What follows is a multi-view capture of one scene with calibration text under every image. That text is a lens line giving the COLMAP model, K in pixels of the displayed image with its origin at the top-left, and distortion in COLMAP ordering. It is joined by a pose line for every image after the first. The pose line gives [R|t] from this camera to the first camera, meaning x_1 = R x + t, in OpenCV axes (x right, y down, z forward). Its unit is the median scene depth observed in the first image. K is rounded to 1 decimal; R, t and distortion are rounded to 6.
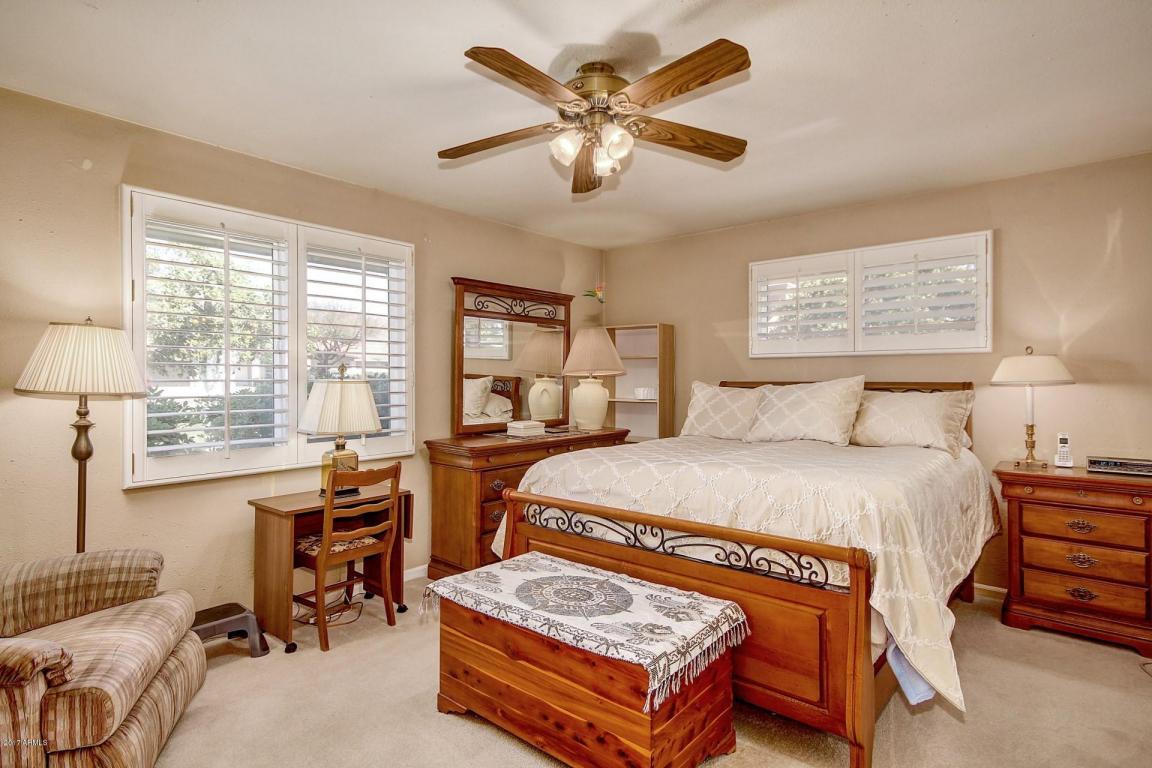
lens RADIAL K [[584.4, 0, 576.4], [0, 584.4, 379.2], [0, 0, 1]] dist [0.001031, 0.000528]
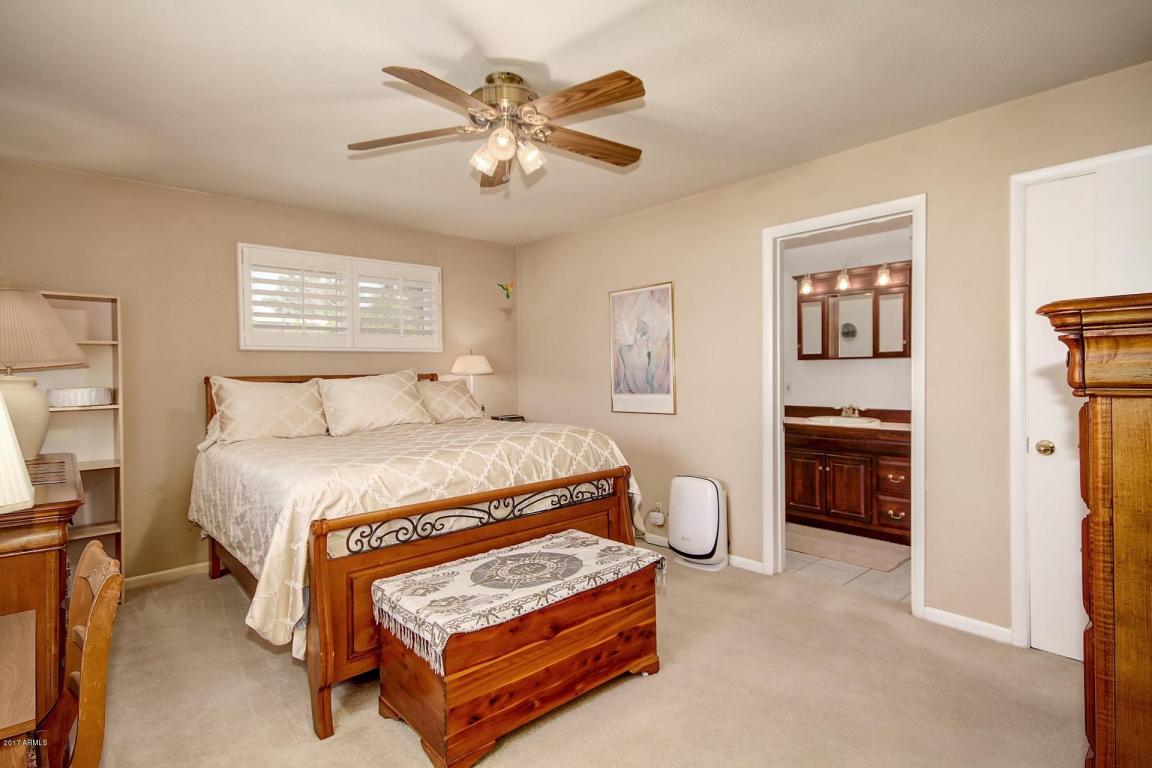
lens RADIAL K [[584.4, 0, 575.4], [0, 584.4, 378.1], [0, 0, 1]] dist [0.001031, 0.000528]
pose [[0.140071, -0.015719, 0.990017, -1.028060], [0.012782, 0.999819, 0.014067, 0.002594], [-0.990059, 0.010684, 0.140247, 0.739212]]
